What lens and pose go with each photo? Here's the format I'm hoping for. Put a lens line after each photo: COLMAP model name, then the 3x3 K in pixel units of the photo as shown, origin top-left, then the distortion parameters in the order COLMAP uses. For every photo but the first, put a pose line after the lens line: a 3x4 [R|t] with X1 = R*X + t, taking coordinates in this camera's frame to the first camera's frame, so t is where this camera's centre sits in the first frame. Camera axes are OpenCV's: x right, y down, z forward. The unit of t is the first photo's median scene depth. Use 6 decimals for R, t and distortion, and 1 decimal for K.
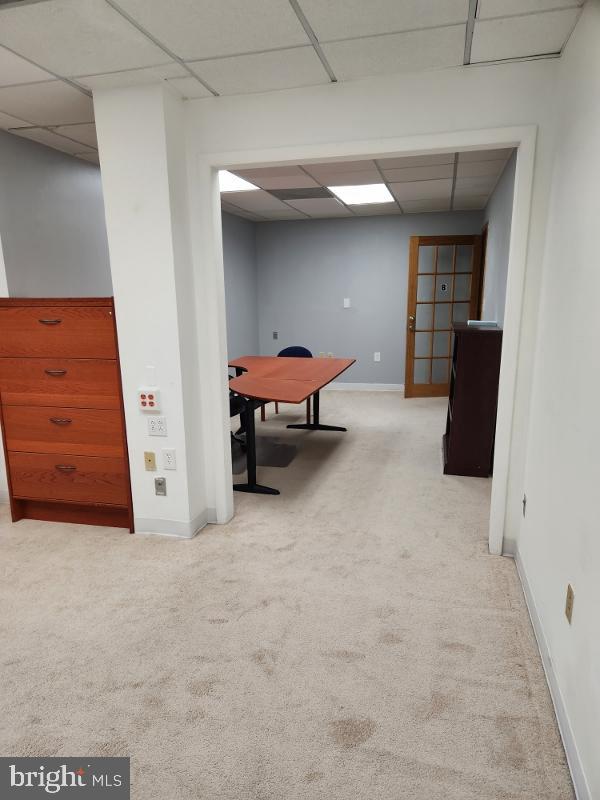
lens RADIAL K [[538.8, 0, 296.9], [0, 538.8, 416.6], [0, 0, 1]] dist [0.091615, -0.079539]
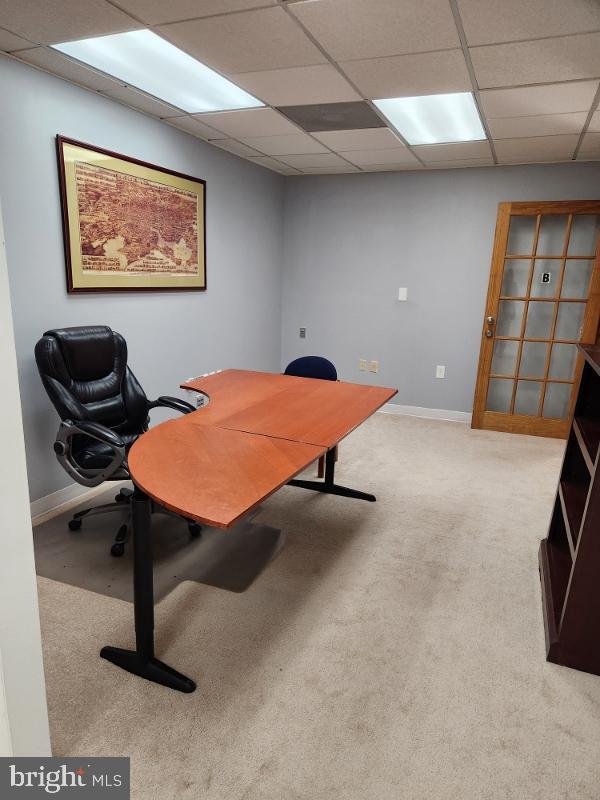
lens RADIAL K [[538.8, 0, 296.9], [0, 538.8, 416.6], [0, 0, 1]] dist [0.091615, -0.079539]
pose [[0.990197, 0.077704, -0.116066, 0.049128], [-0.074106, 0.996636, 0.035006, -0.063406], [0.118395, -0.026062, 0.992624, 0.268478]]
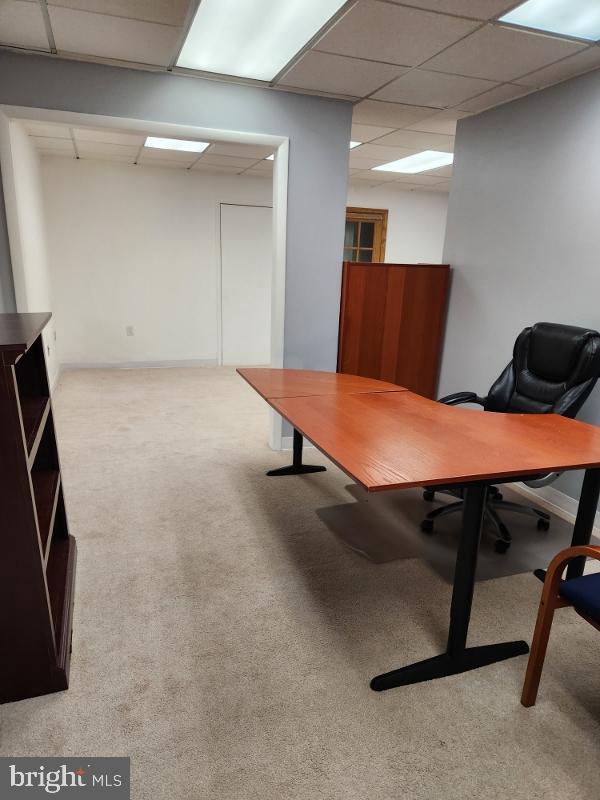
lens RADIAL K [[538.8, 0, 296.9], [0, 538.8, 416.6], [0, 0, 1]] dist [0.091615, -0.079539]
pose [[-0.828771, 0.140957, -0.541544, 0.209950], [-0.145150, 0.880481, 0.451314, -0.189432], [0.540435, 0.452641, -0.709257, 0.832955]]
